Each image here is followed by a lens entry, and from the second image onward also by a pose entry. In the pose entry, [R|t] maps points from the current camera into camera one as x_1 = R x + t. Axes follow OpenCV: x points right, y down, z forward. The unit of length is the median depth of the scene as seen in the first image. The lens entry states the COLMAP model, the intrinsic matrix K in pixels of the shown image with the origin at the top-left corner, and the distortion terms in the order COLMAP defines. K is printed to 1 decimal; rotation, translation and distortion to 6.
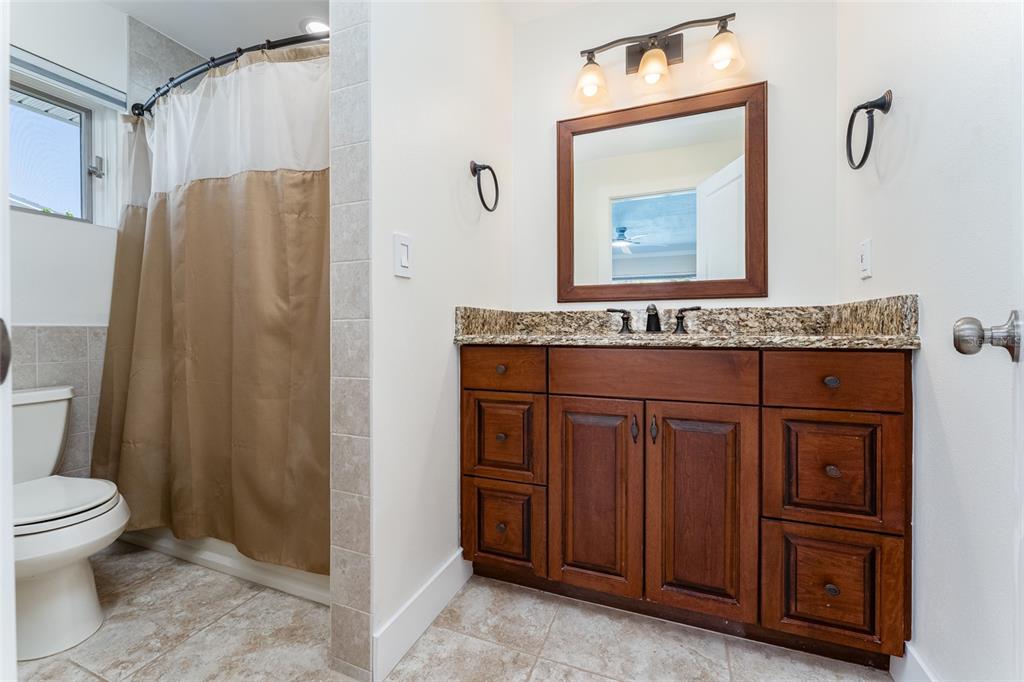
lens RADIAL K [[411.3, 0, 526.7], [0, 411.3, 327.0], [0, 0, 1]] dist [-0.001543, 0.000009]
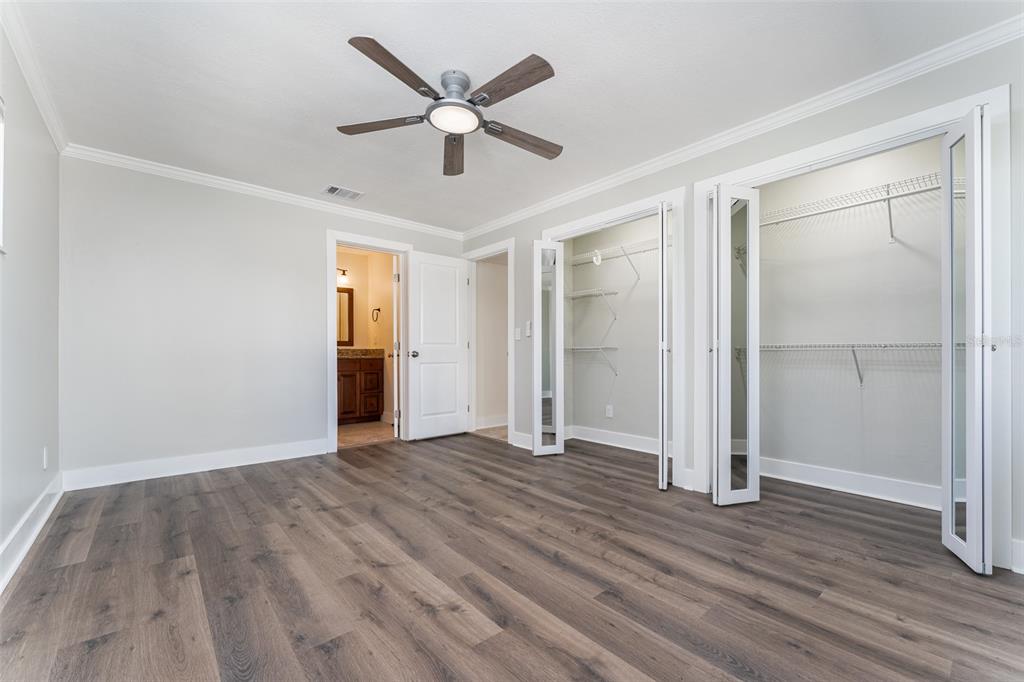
lens RADIAL K [[411.3, 0, 514.7], [0, 411.3, 348.5], [0, 0, 1]] dist [-0.001543, 0.000009]
pose [[0.460583, 0.005978, 0.887596, -2.180099], [0.002695, 0.999963, -0.008133, -0.016860], [-0.887612, 0.006138, 0.460550, -2.146602]]
